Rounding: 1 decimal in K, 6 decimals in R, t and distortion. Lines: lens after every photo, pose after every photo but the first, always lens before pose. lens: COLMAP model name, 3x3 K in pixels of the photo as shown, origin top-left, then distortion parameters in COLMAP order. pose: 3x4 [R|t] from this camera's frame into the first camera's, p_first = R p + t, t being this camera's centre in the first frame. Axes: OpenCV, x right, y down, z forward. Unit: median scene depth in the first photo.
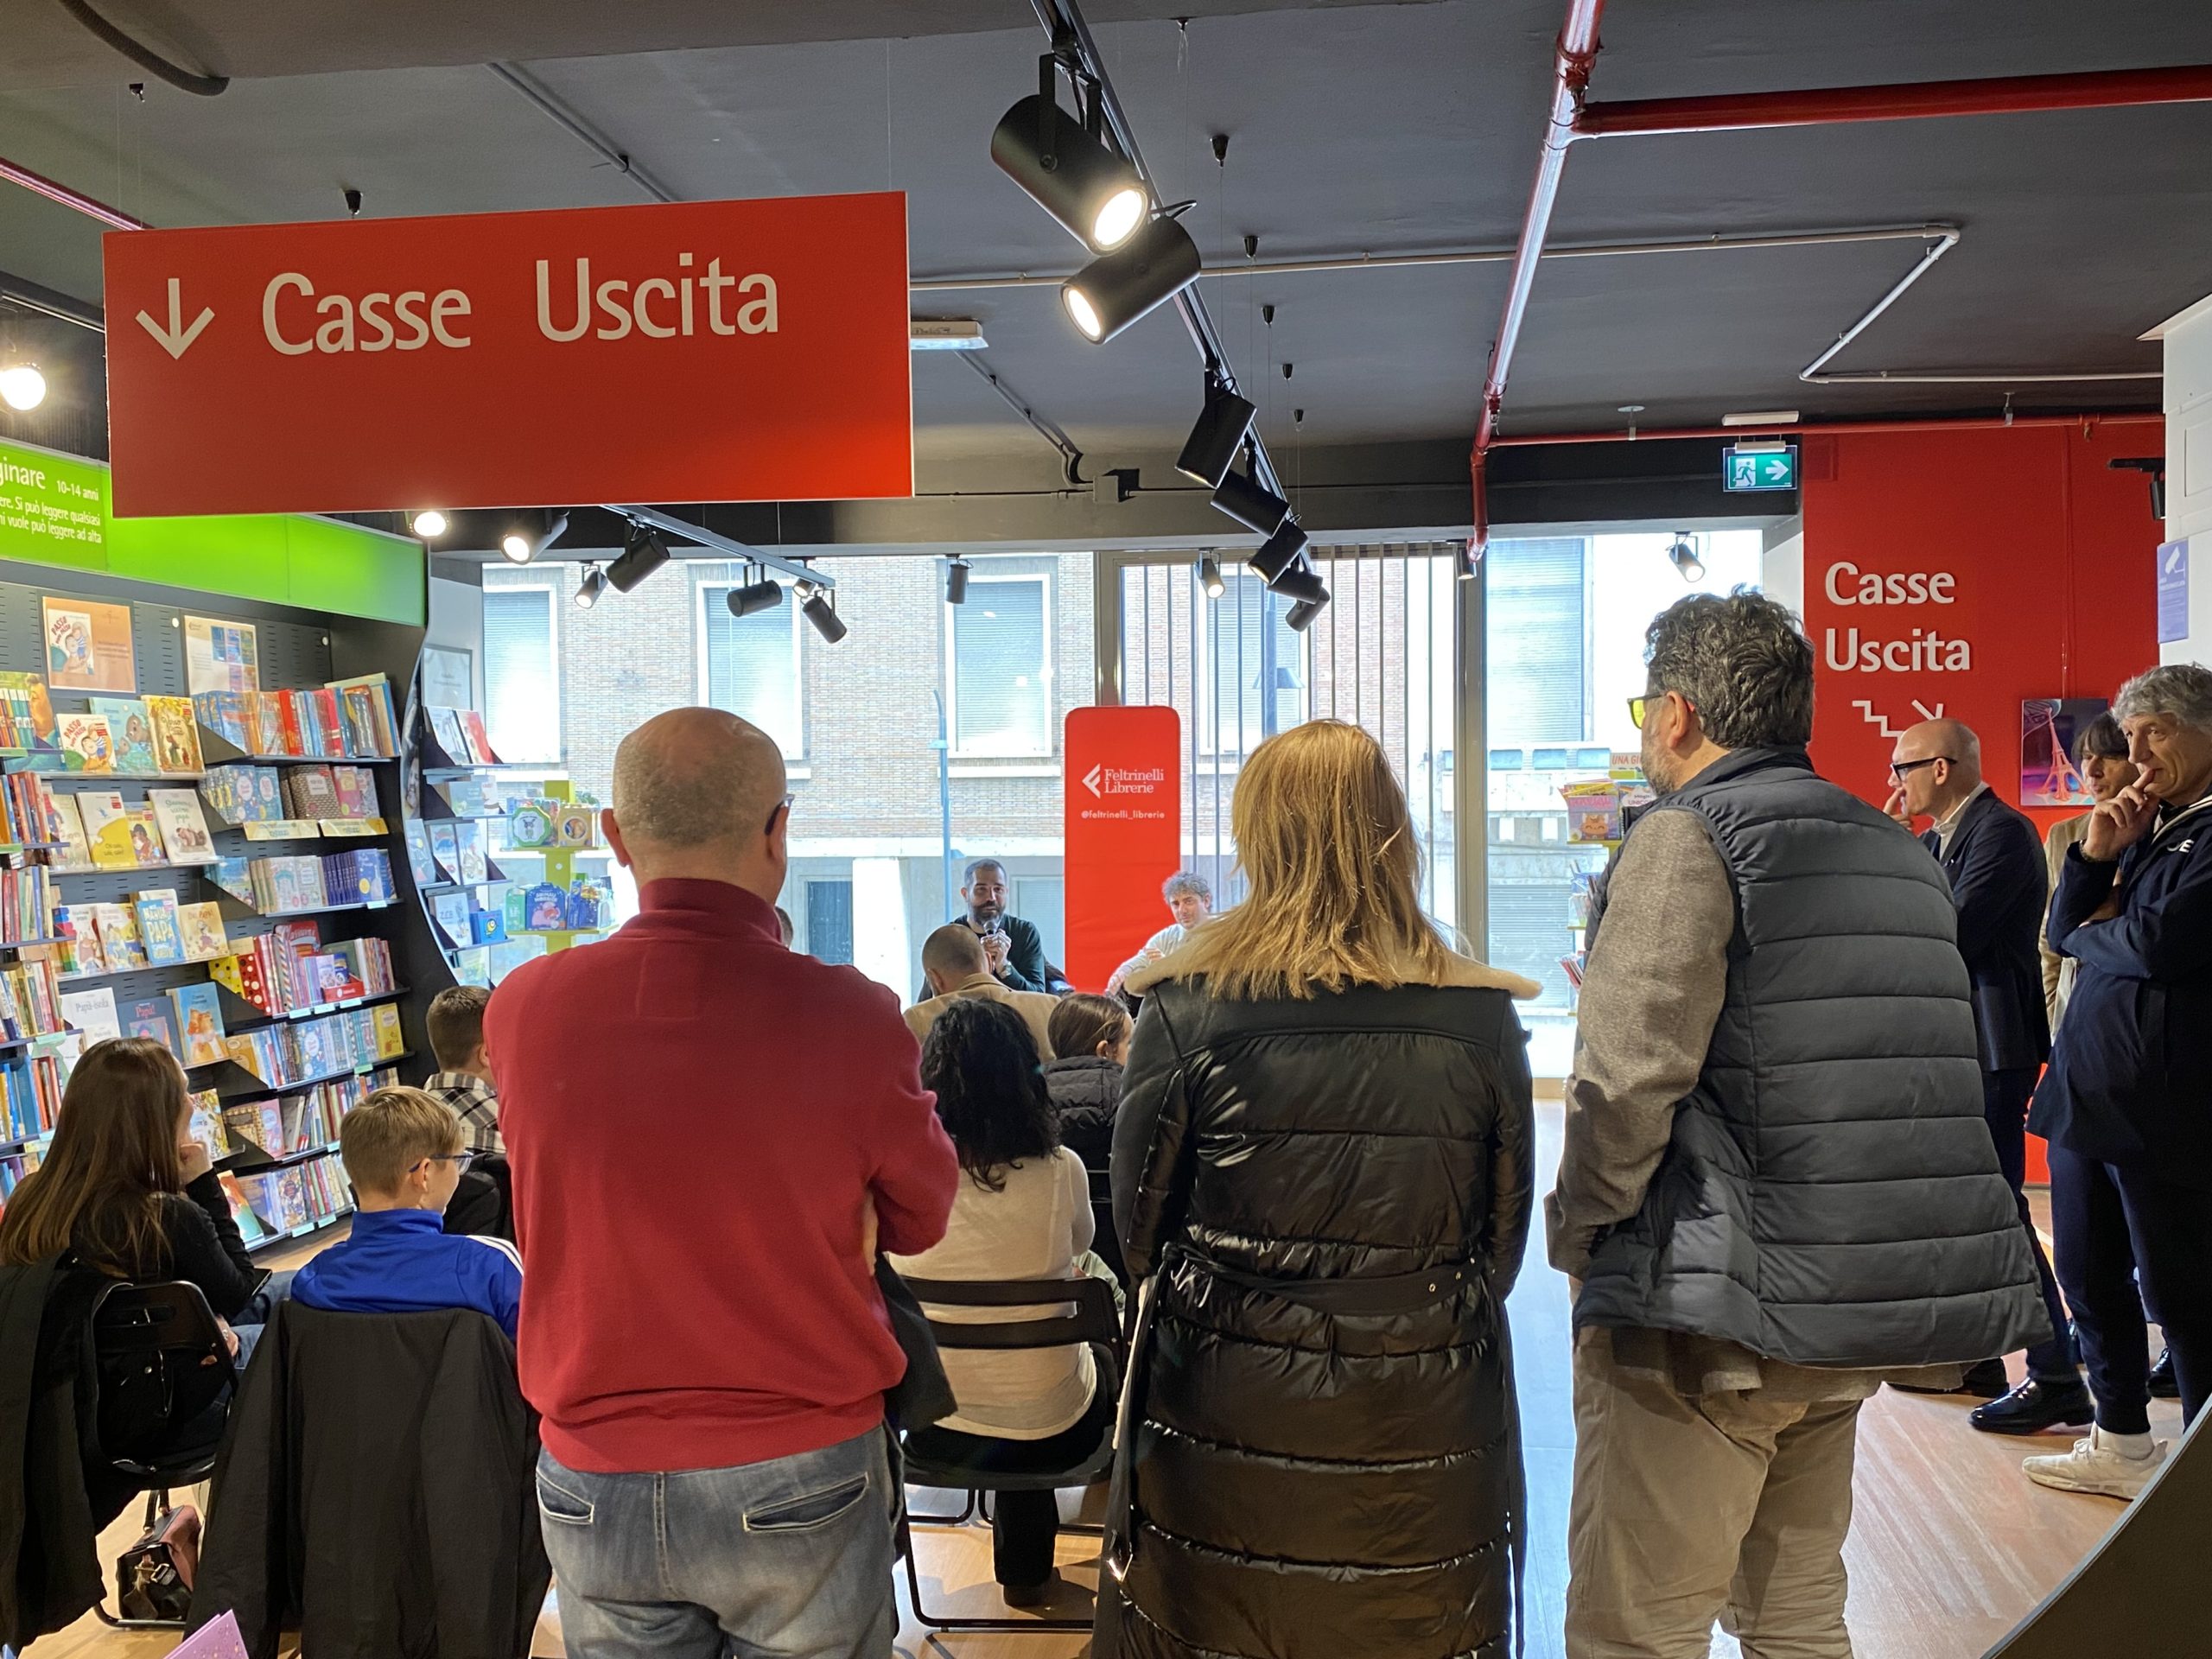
lens RADIAL K [[1934.1, 0, 1108.2], [0, 1934.1, 831.2], [0, 0, 1]] dist [0.000312, -0.000002]
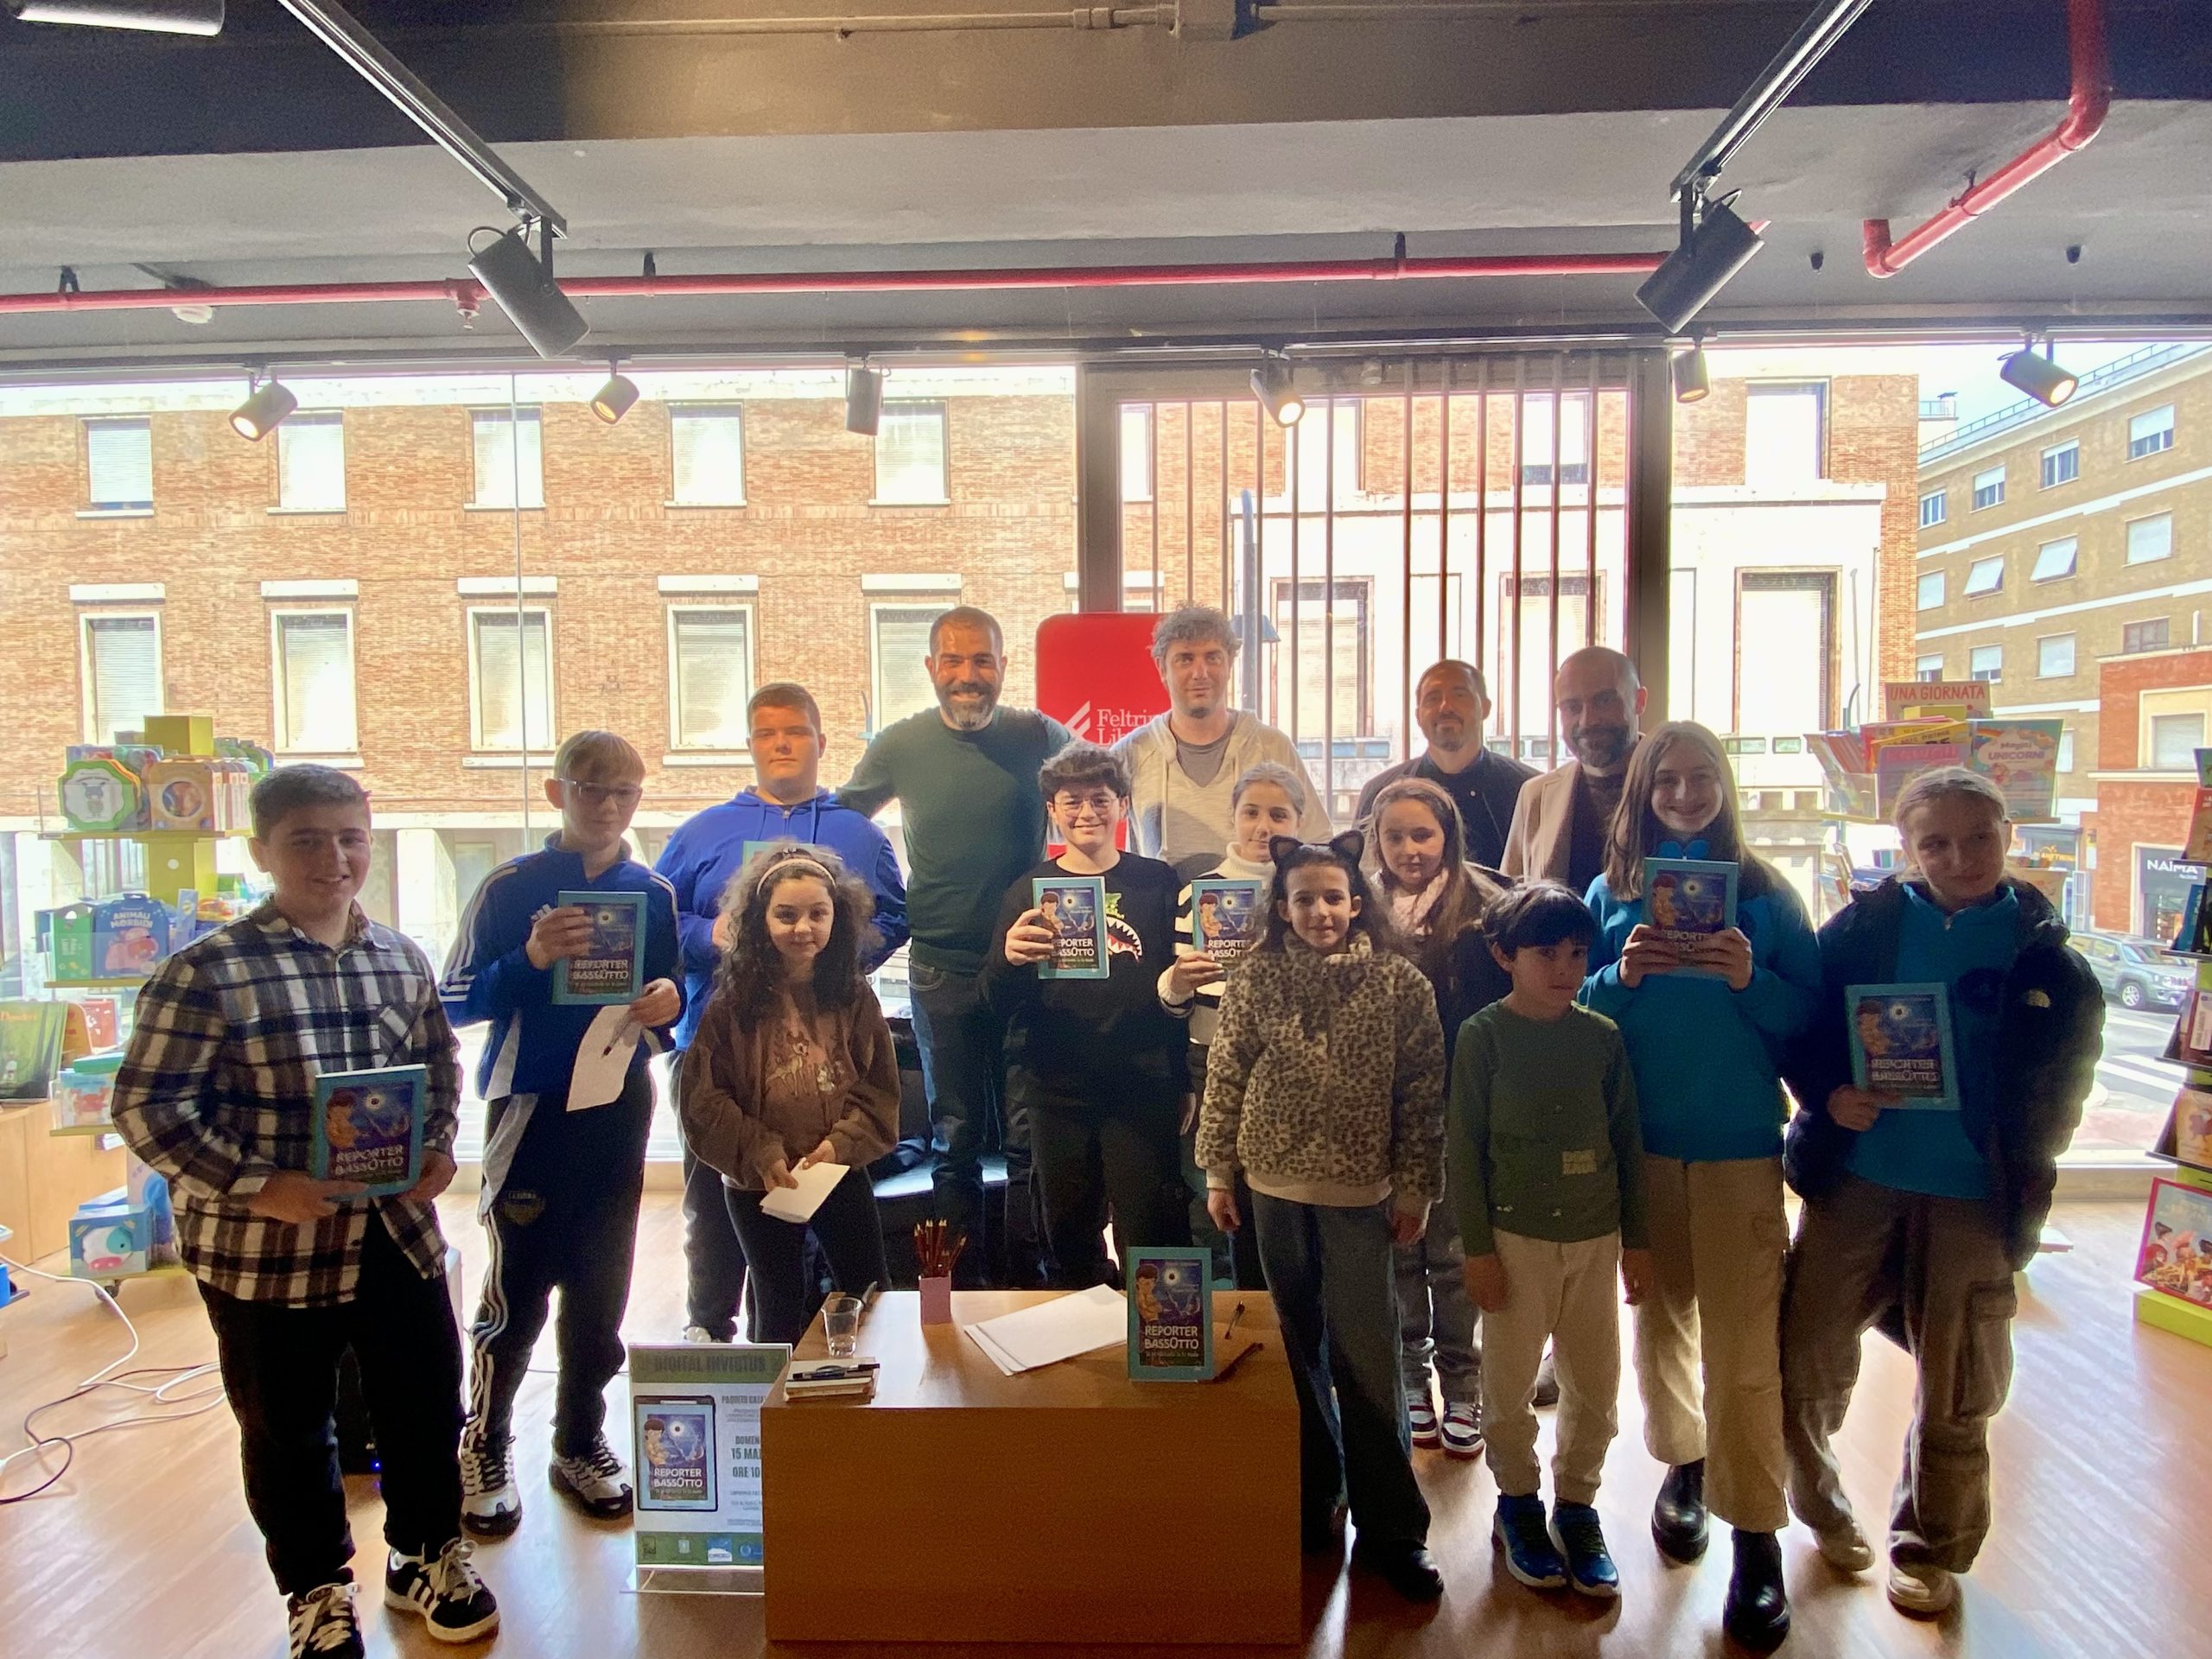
lens RADIAL K [[1164.4, 0, 1108.6], [0, 1164.4, 831.8], [0, 0, 1]] dist [-0.000528, -0.000034]
pose [[0.993644, -0.002481, 0.112540, -0.042353], [0.000030, 0.999763, 0.021773, 0.000751], [-0.112567, -0.021632, 0.993409, 0.605126]]
